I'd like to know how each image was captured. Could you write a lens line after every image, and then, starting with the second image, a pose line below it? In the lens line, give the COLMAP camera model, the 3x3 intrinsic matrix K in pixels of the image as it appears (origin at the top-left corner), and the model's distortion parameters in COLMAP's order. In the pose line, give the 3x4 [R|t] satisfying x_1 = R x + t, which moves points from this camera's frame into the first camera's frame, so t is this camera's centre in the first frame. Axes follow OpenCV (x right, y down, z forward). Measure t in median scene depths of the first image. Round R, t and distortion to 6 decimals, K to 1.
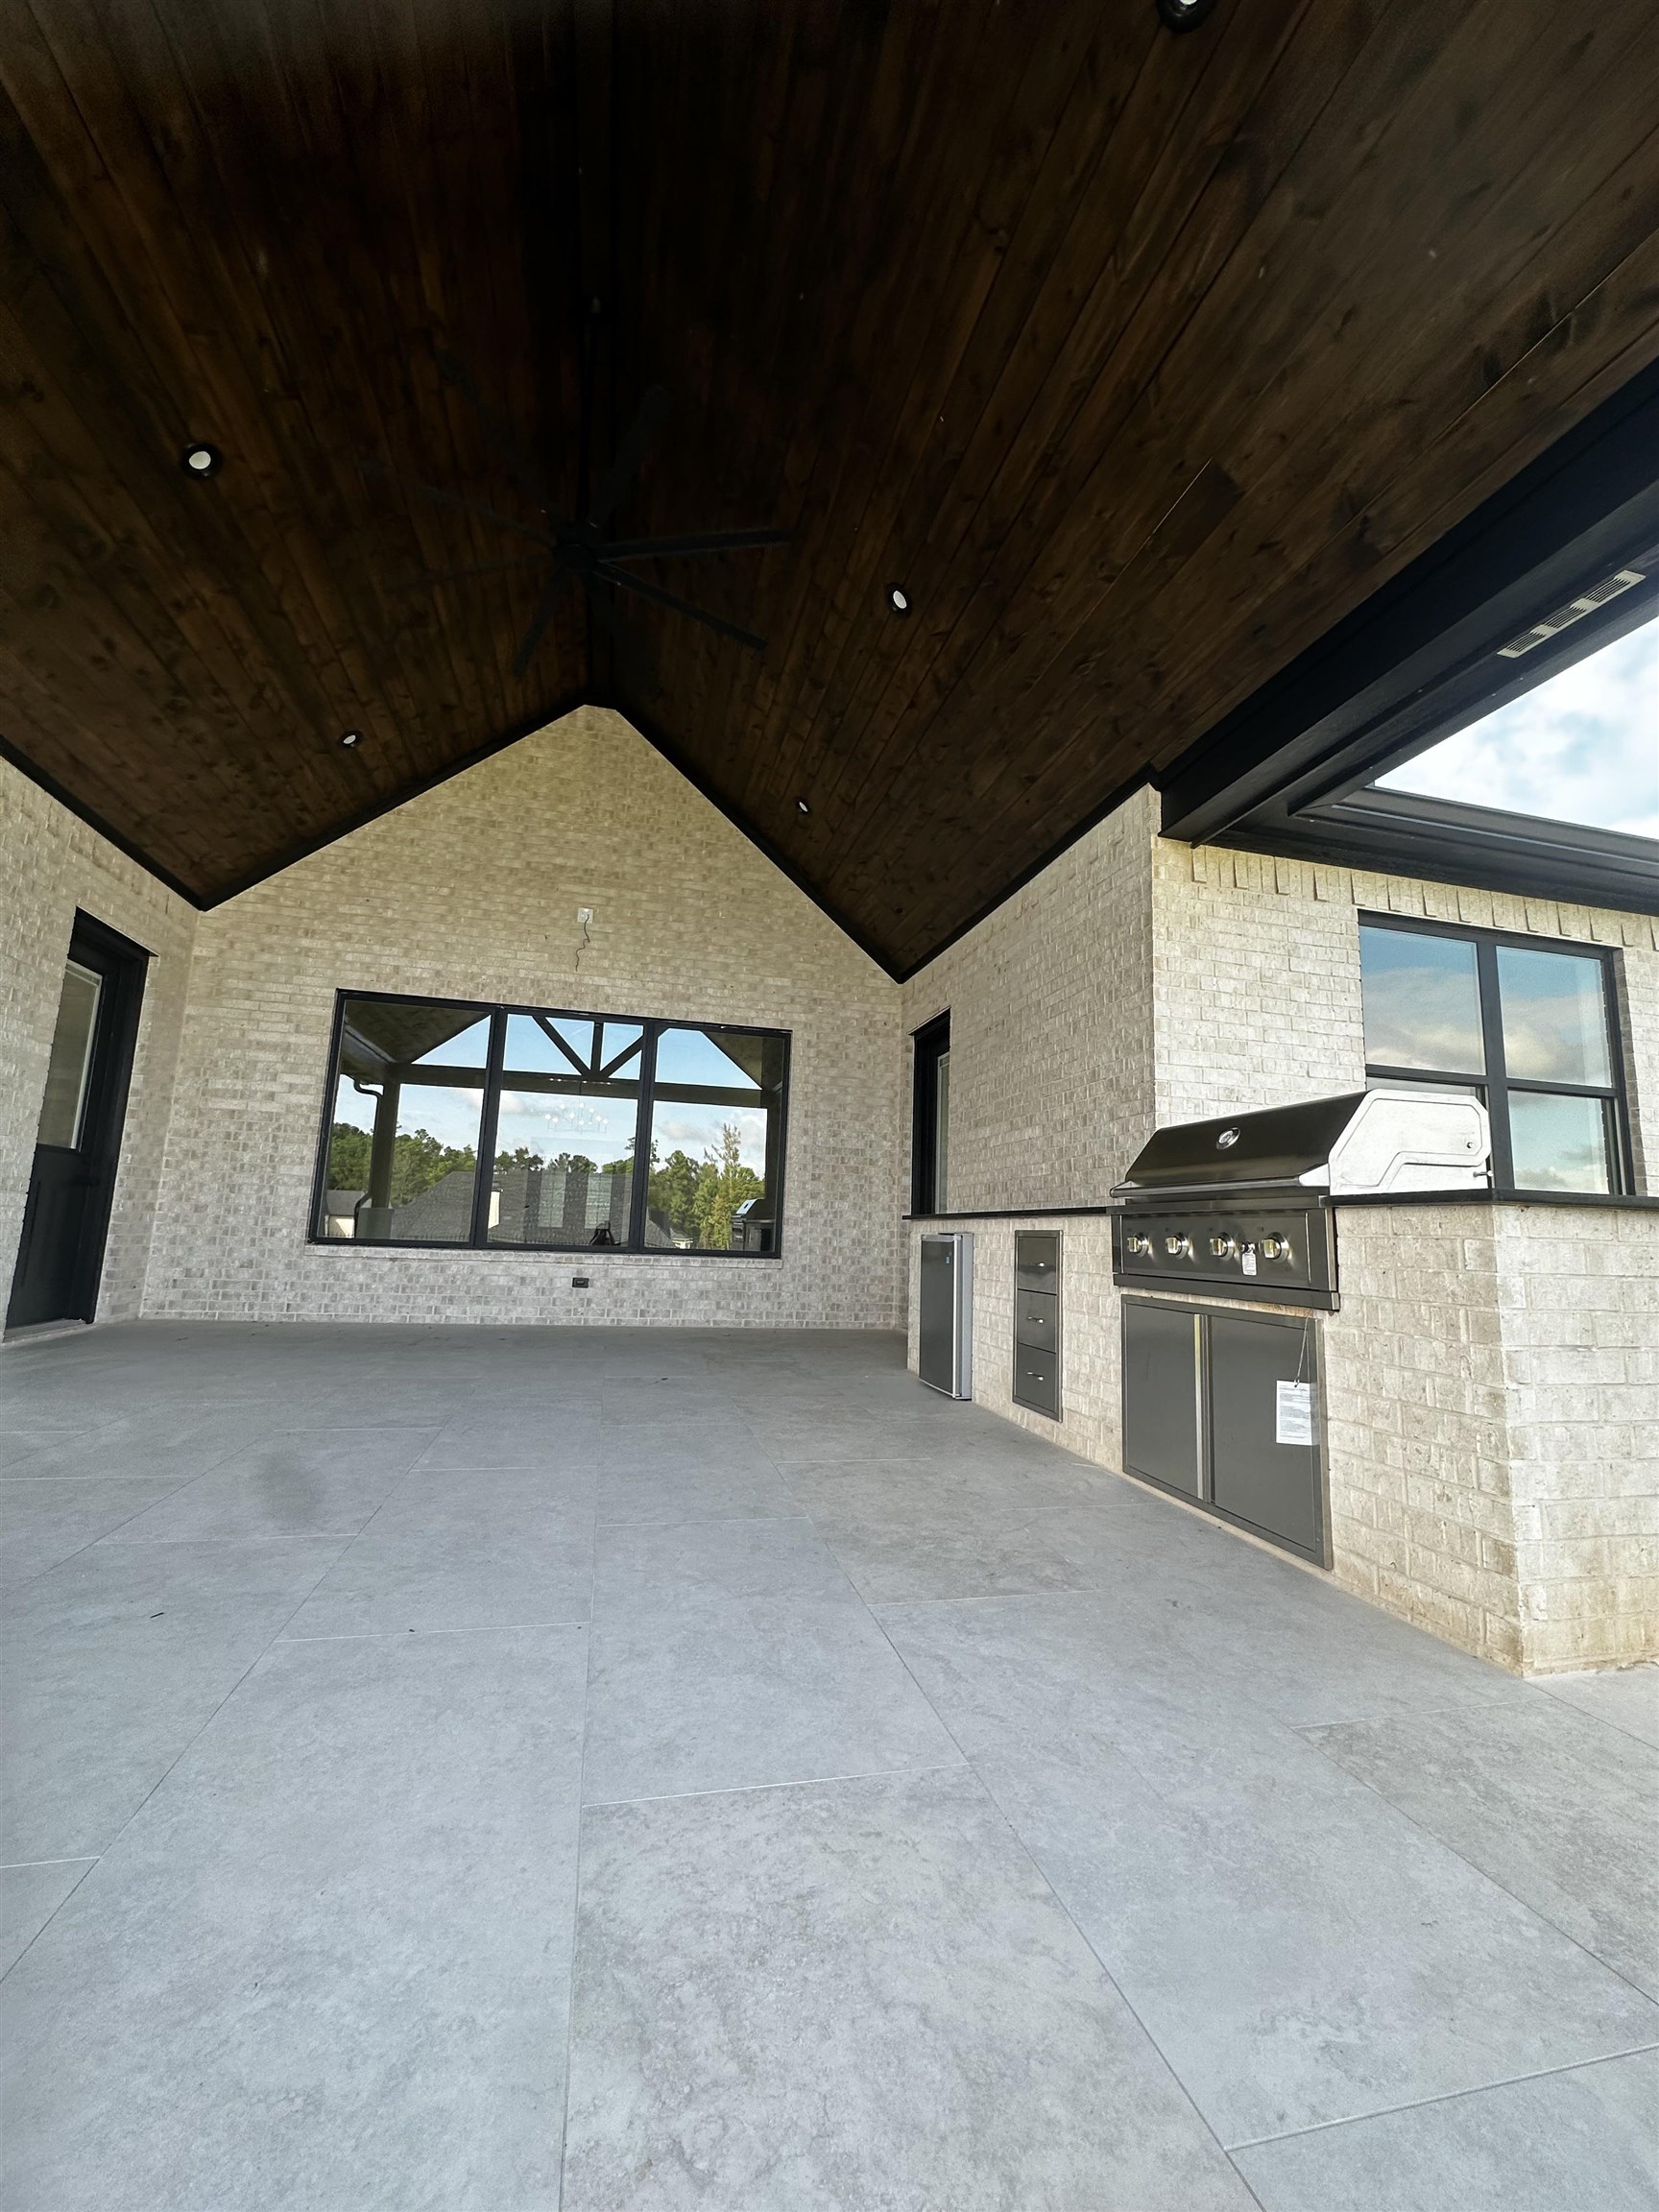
lens RADIAL K [[881.5, 0, 829.5], [0, 881.5, 1106.0], [0, 0, 1]] dist [-0.005608, 0.000540]
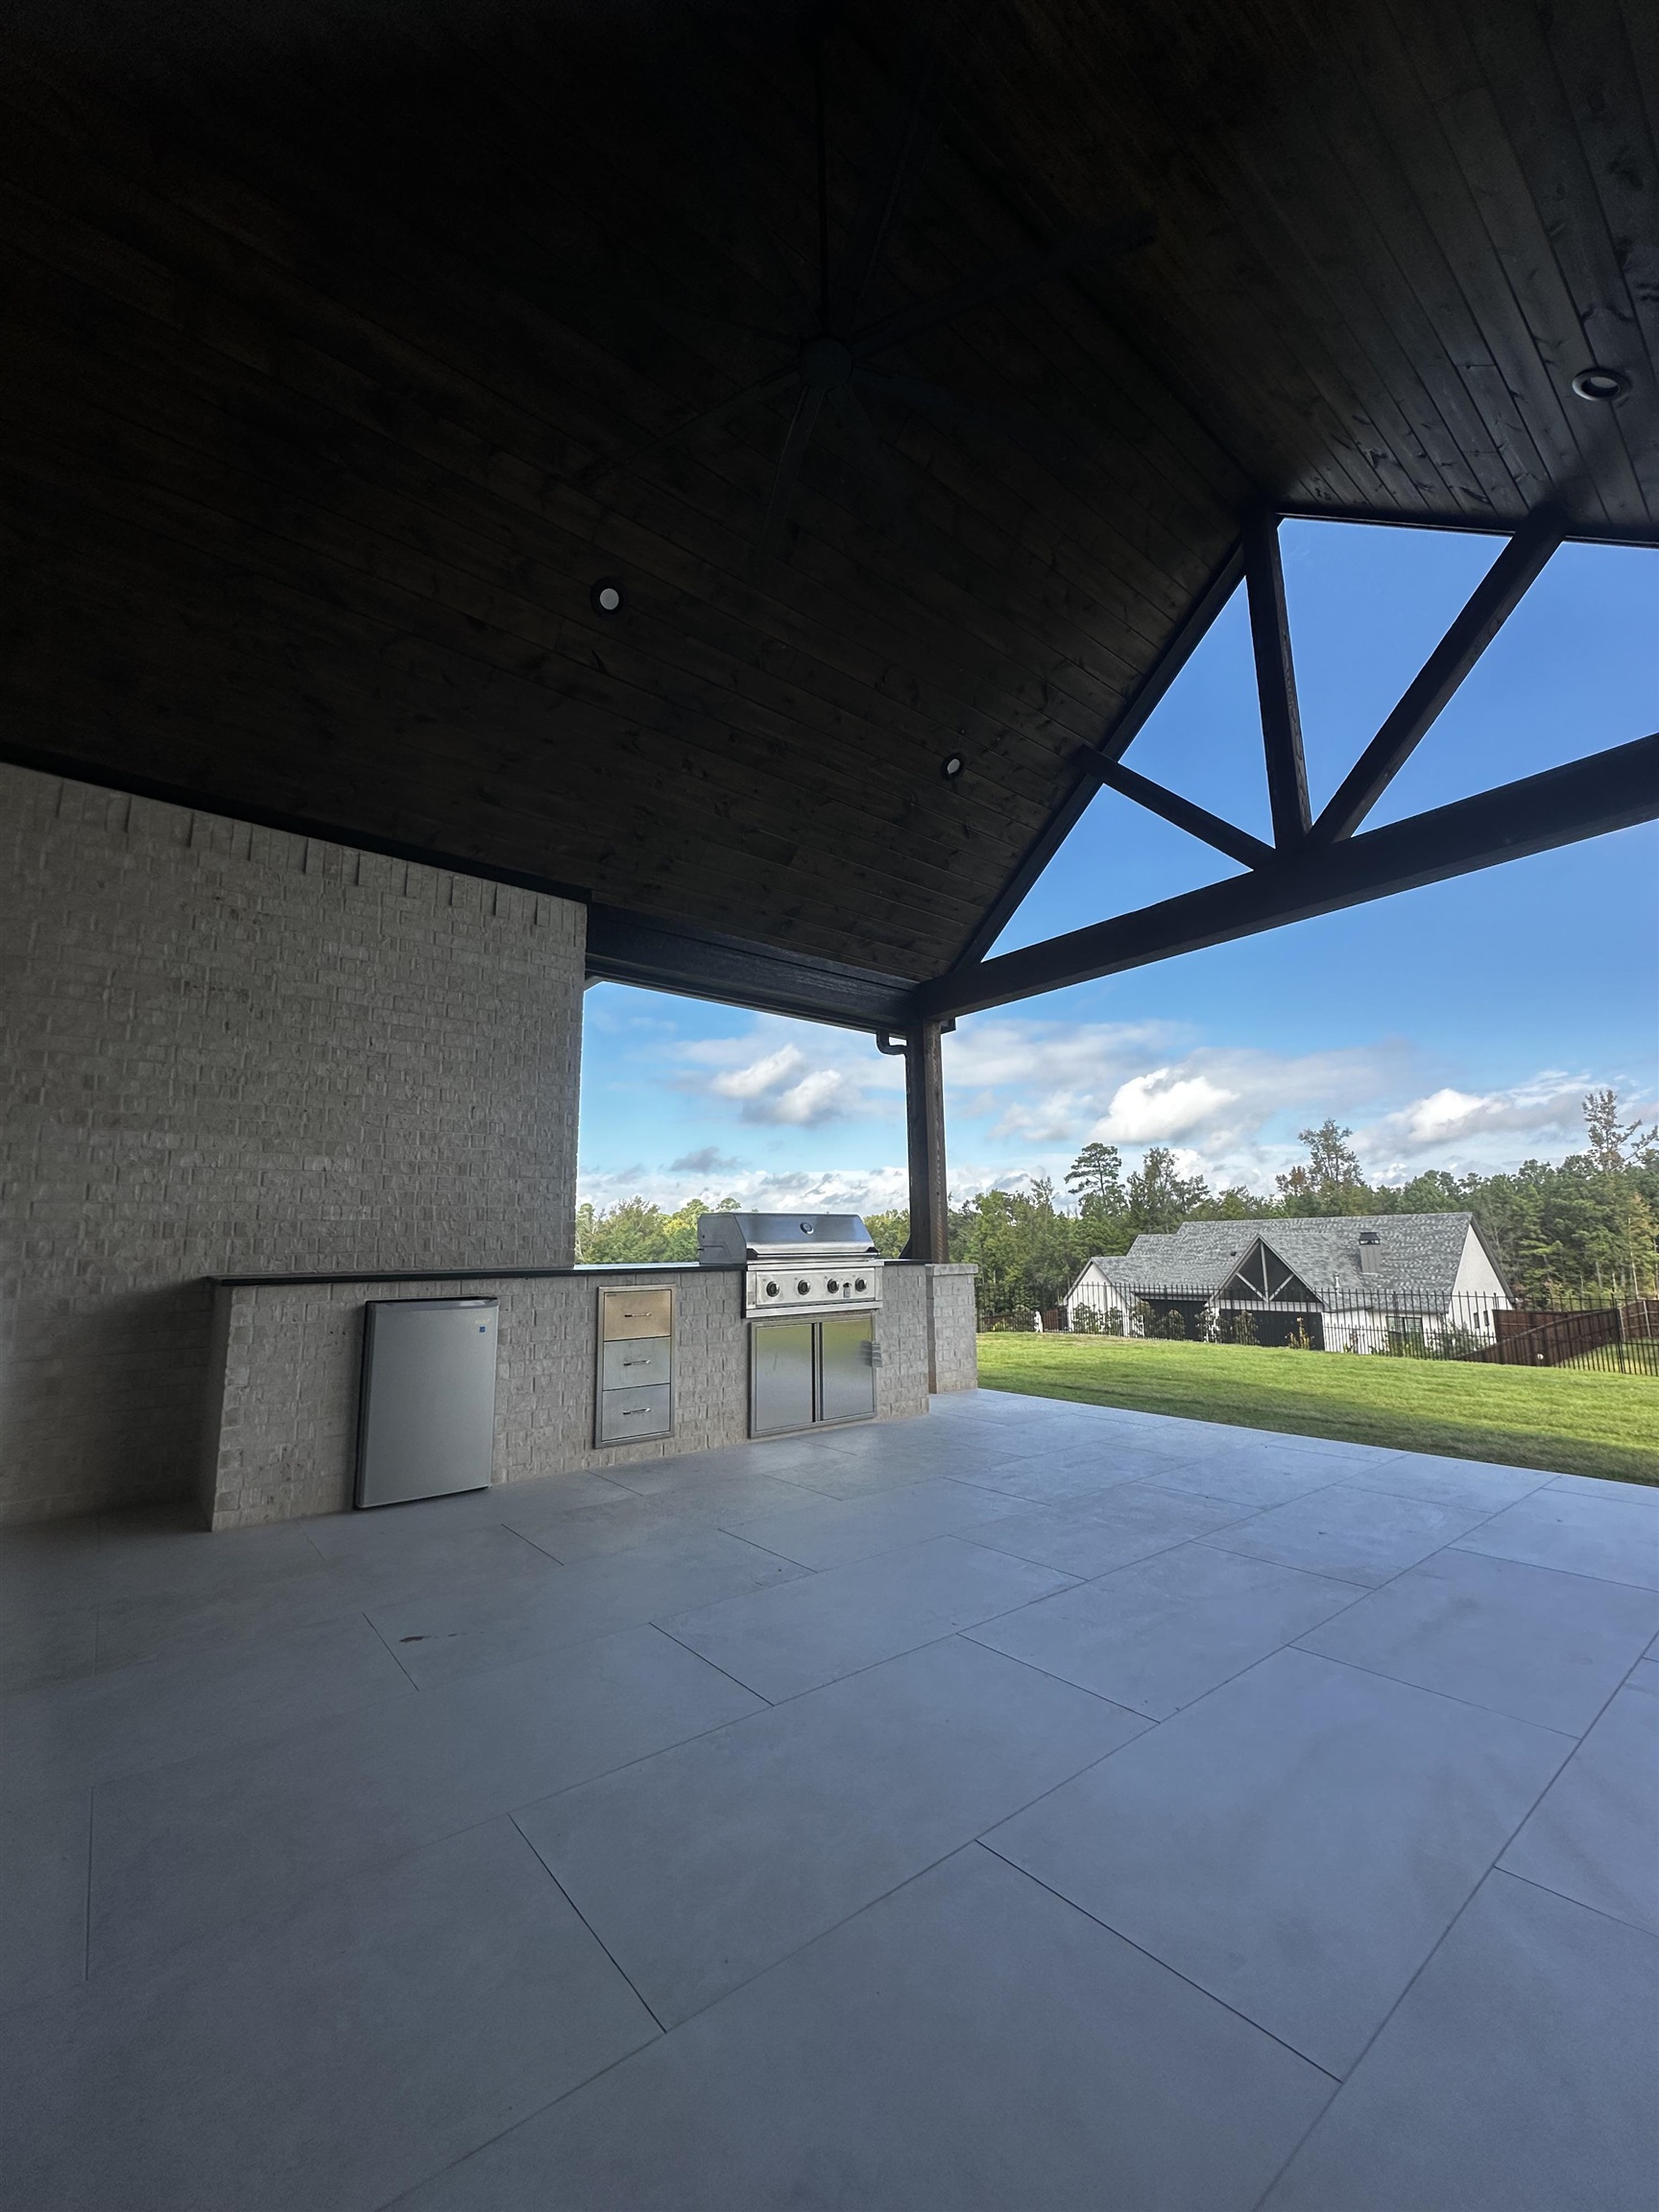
lens RADIAL K [[881.5, 0, 829.5], [0, 881.5, 1106.0], [0, 0, 1]] dist [-0.005608, 0.000540]
pose [[-0.424861, 0.116046, 0.897790, -0.706866], [-0.131528, 0.973313, -0.188051, 0.072004], [-0.895653, -0.197980, -0.398259, 0.959441]]
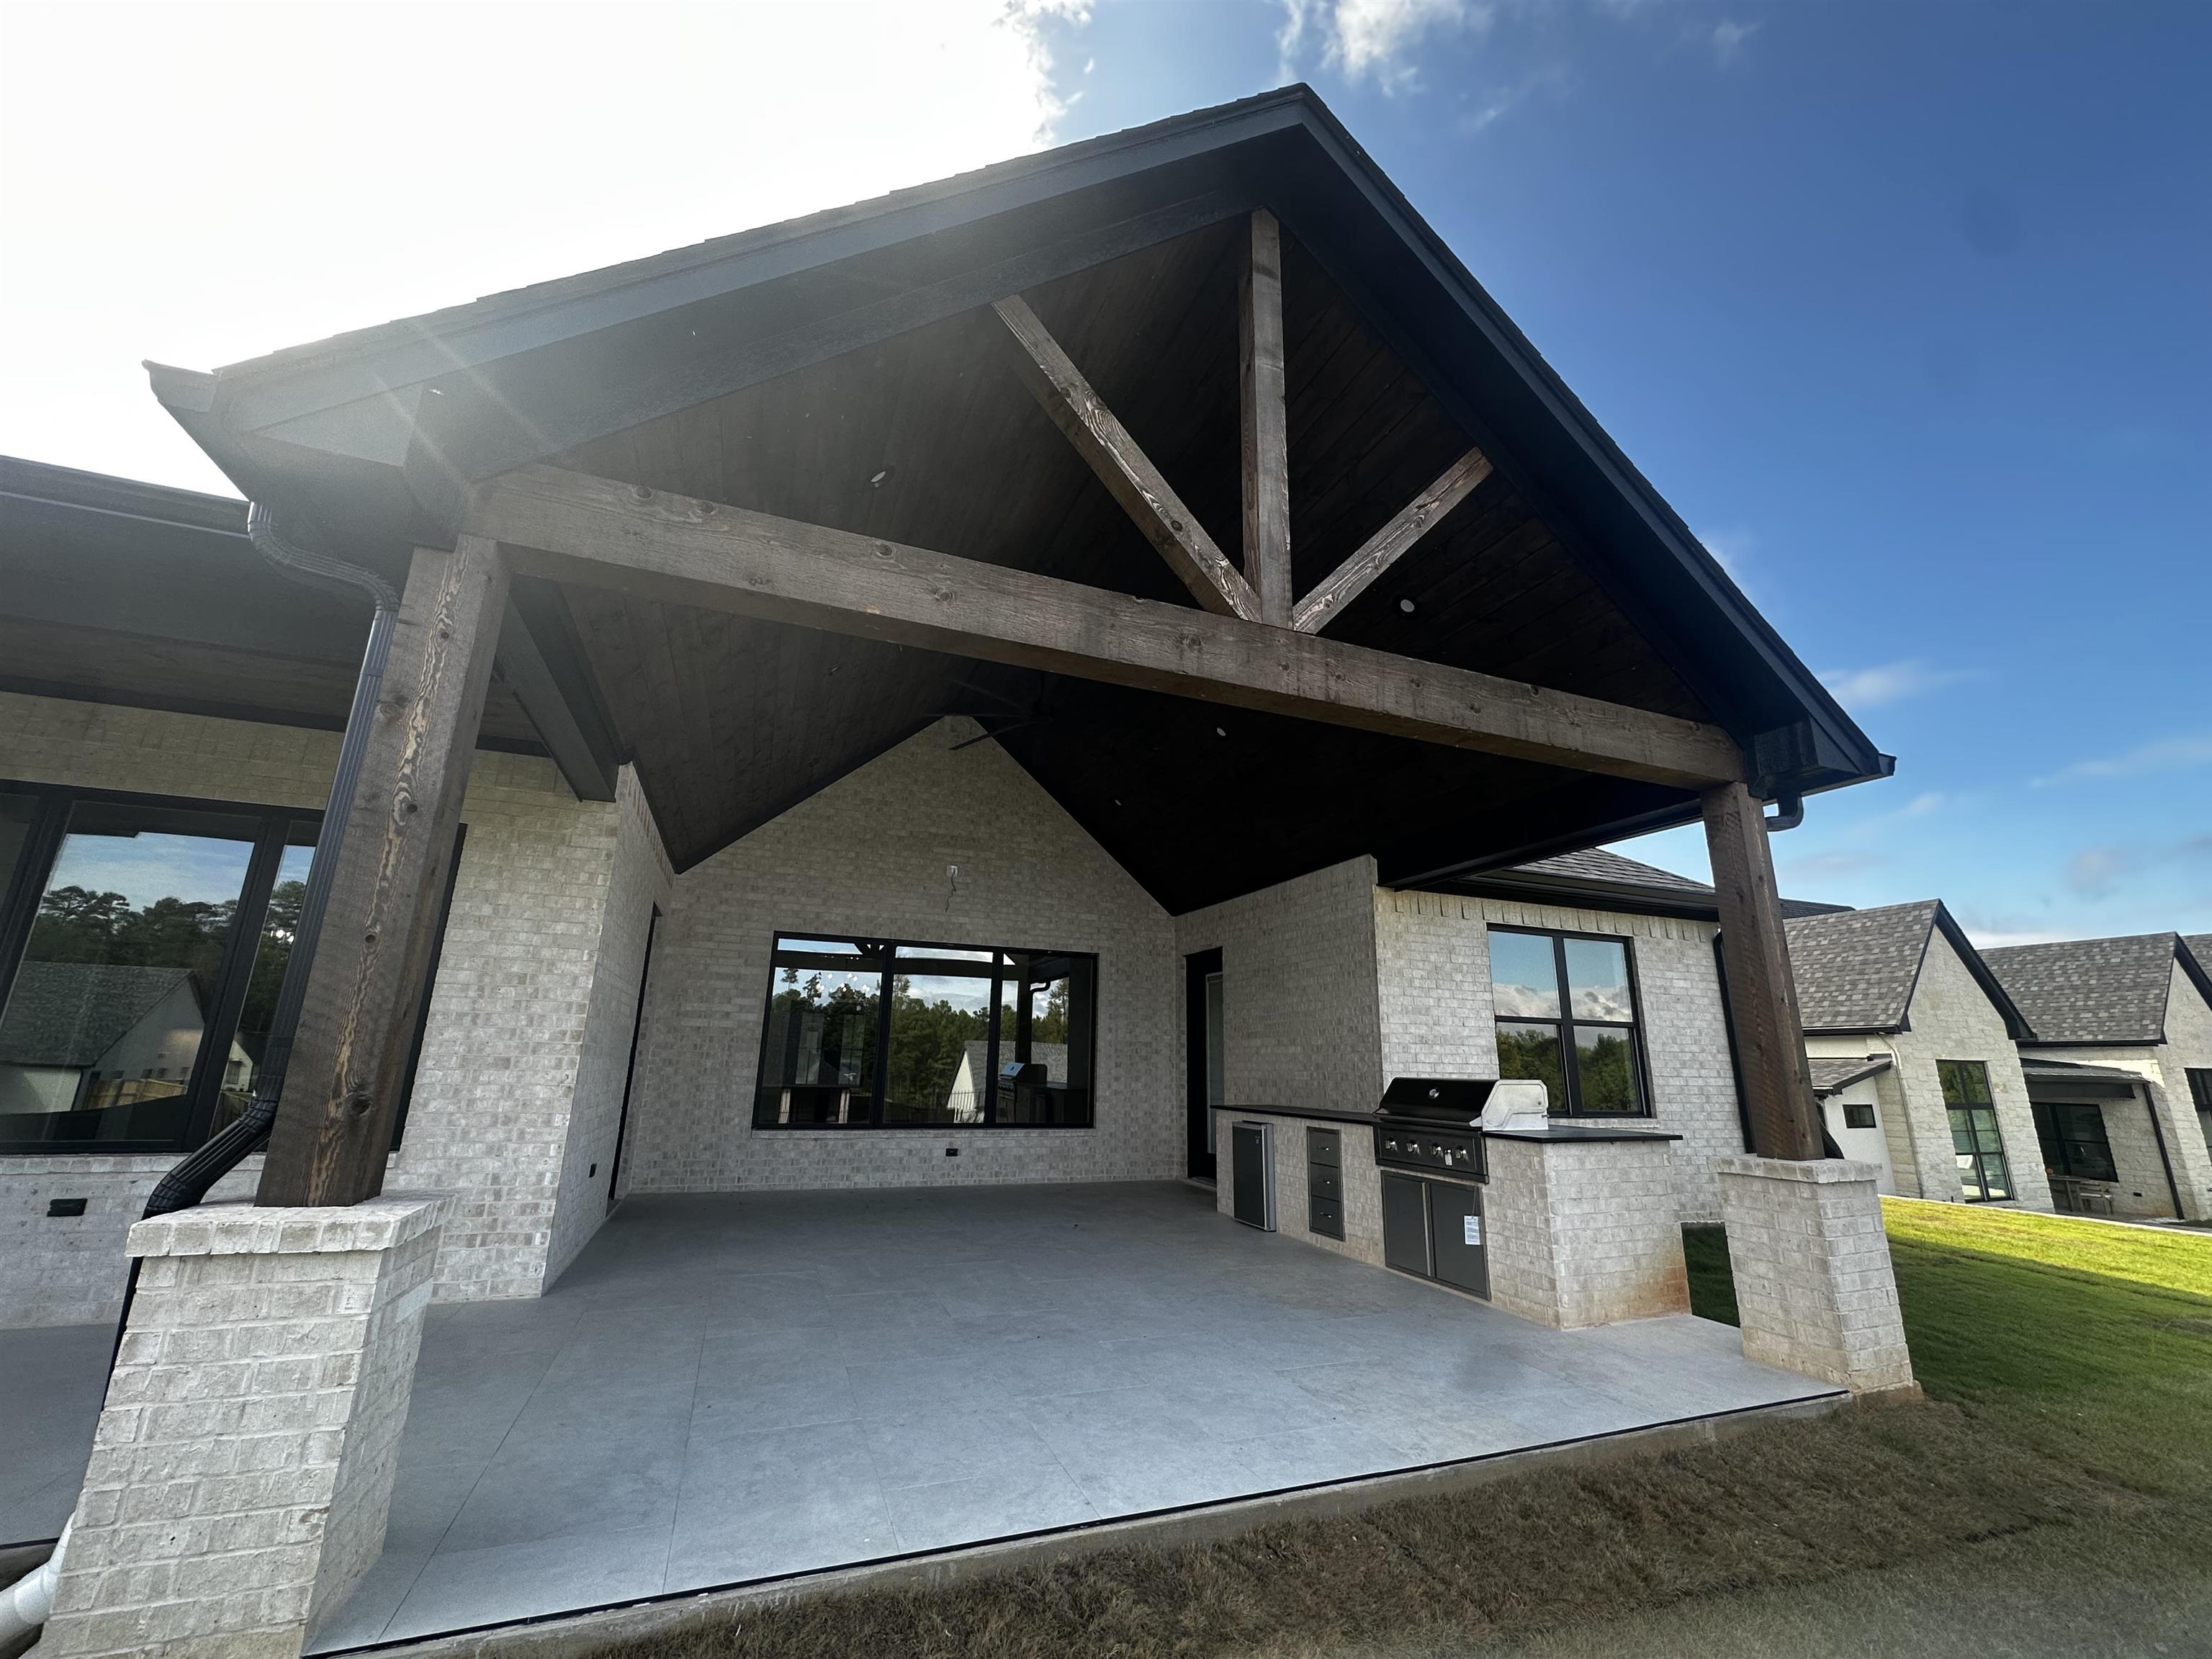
lens RADIAL K [[881.5, 0, 1106.0], [0, 881.5, 829.5], [0, 0, 1]] dist [-0.005608, 0.000540]
pose [[0.991227, 0.018441, 0.130874, -0.319806], [-0.003729, 0.993726, -0.111782, -0.186059], [-0.132115, 0.110313, 0.985077, -0.540868]]
